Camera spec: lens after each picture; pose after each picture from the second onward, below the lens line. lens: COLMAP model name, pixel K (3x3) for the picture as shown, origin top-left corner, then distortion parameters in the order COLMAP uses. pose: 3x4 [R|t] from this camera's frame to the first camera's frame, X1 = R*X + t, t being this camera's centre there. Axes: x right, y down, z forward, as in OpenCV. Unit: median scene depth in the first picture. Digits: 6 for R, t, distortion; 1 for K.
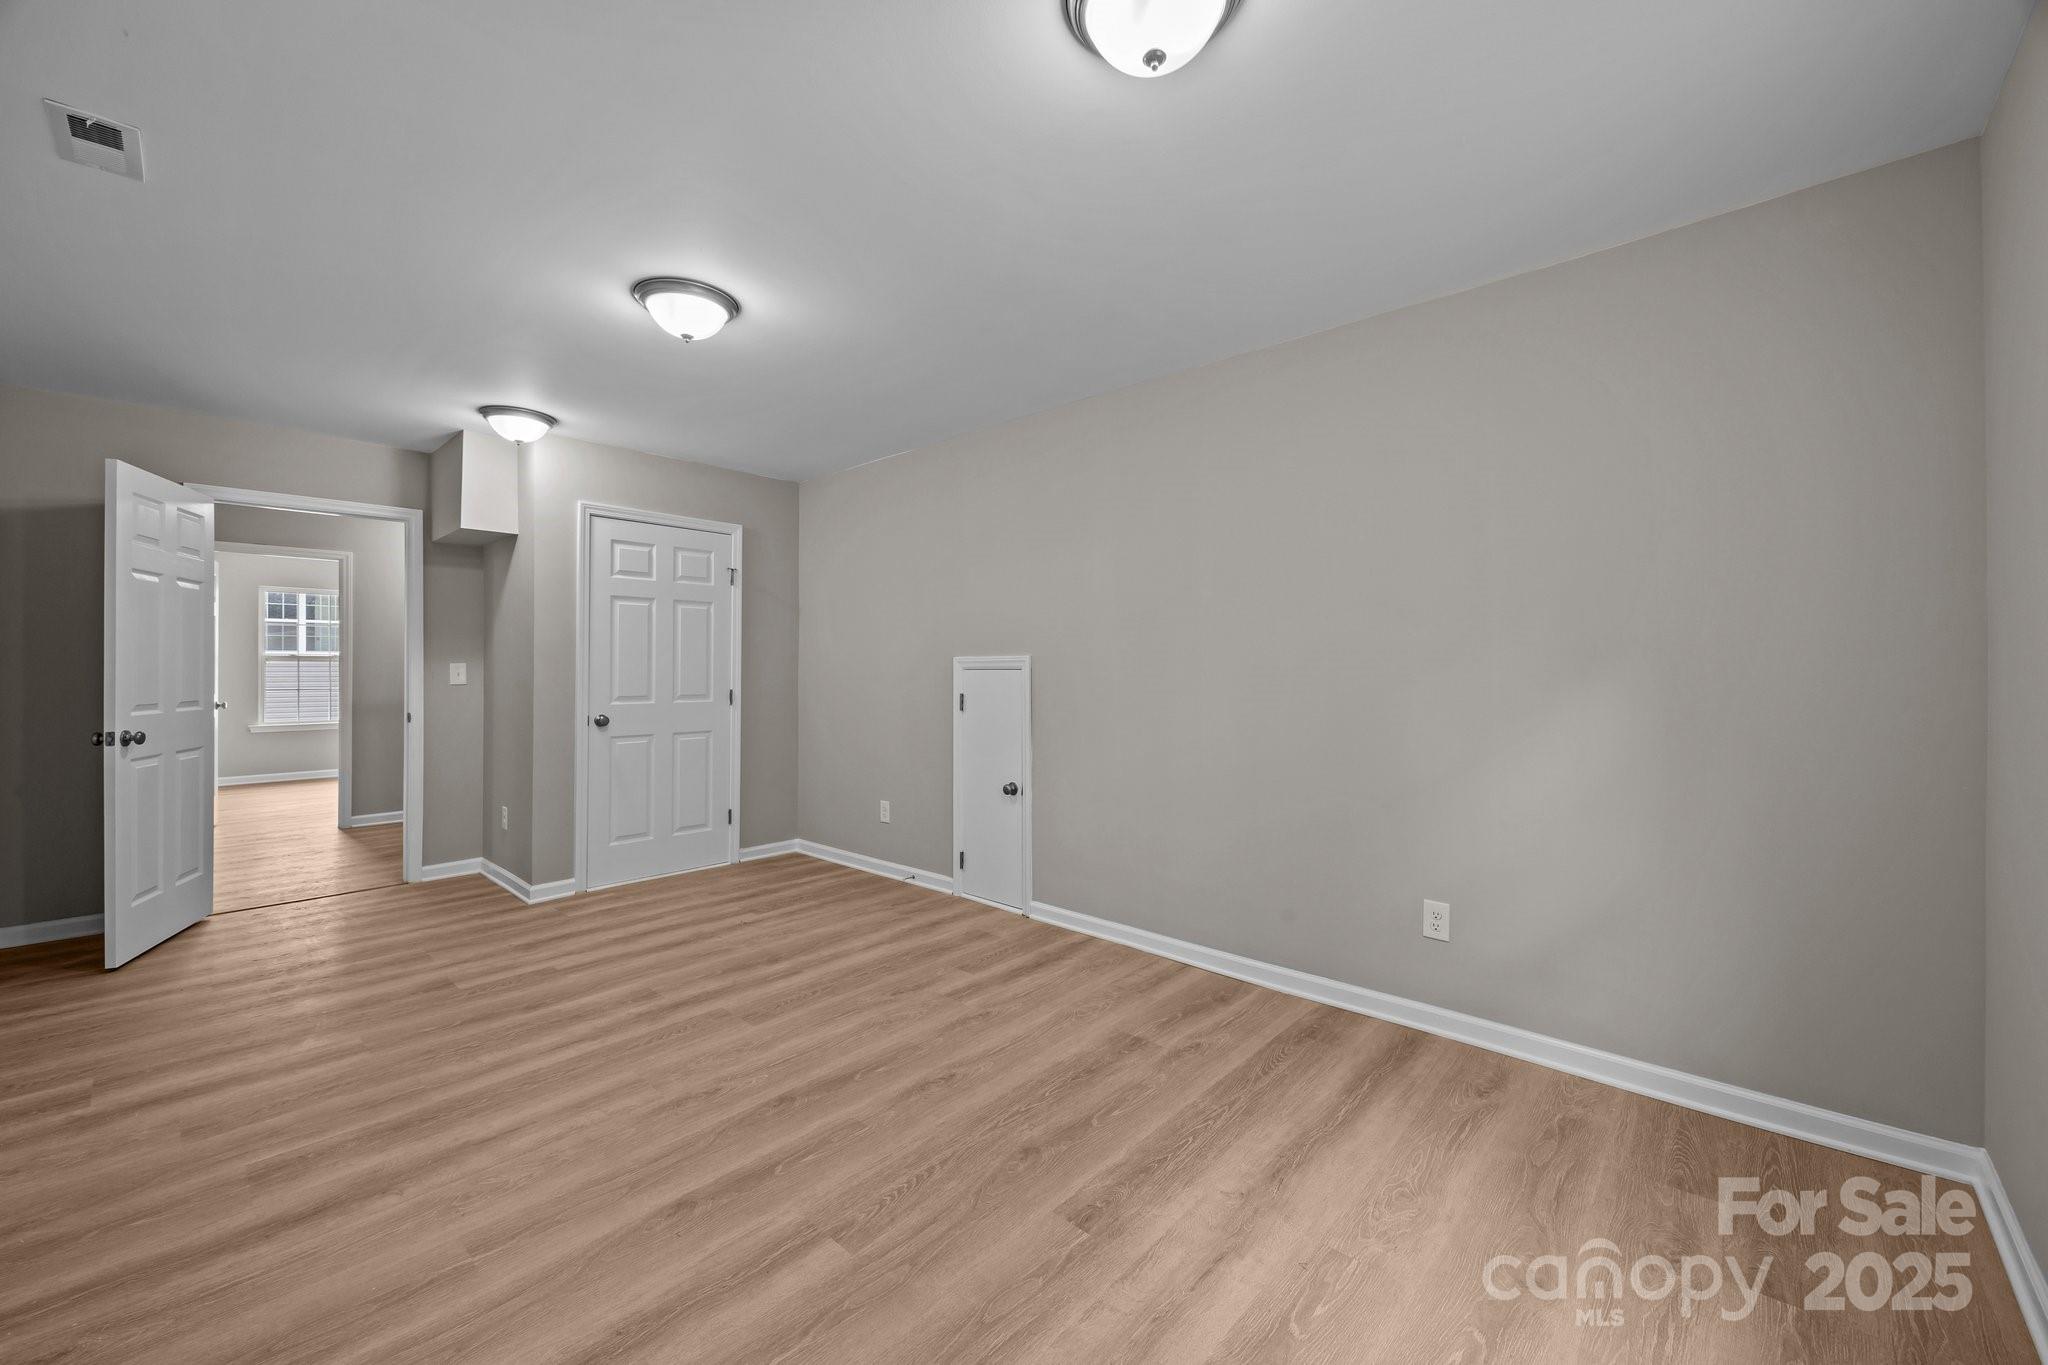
lens RADIAL K [[795.2, 0, 1019.7], [0, 795.2, 678.1], [0, 0, 1]] dist [0.013643, -0.000687]
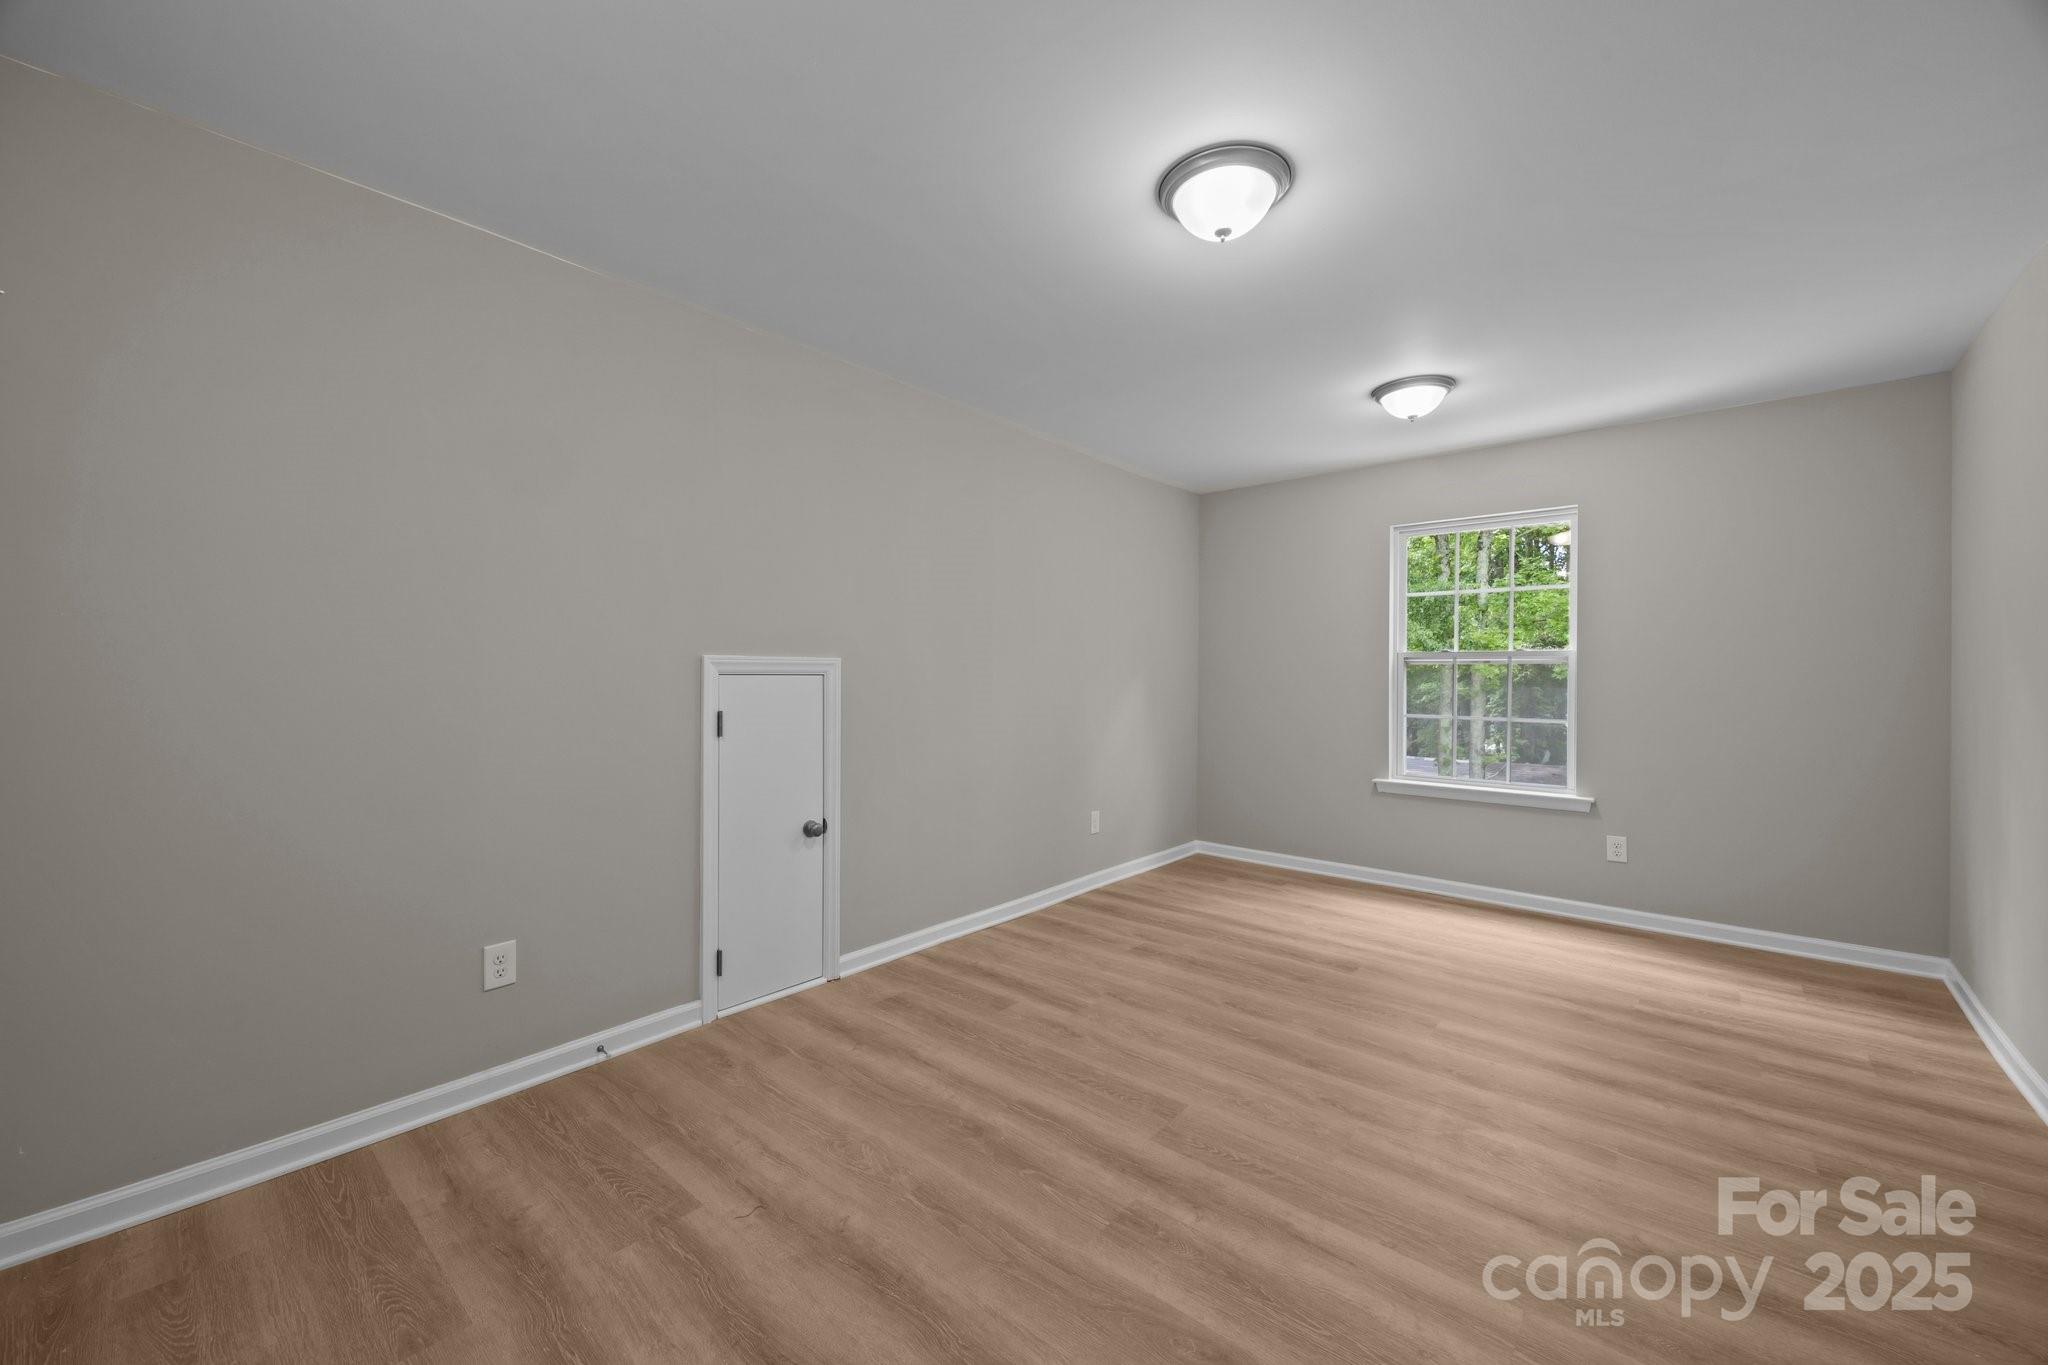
lens RADIAL K [[795.2, 0, 1019.7], [0, 795.2, 678.1], [0, 0, 1]] dist [0.013643, -0.000687]
pose [[-0.033793, -0.005930, 0.999411, -0.972328], [0.008662, 0.999943, 0.006226, -0.012863], [-0.999391, 0.008867, -0.033740, 1.010006]]
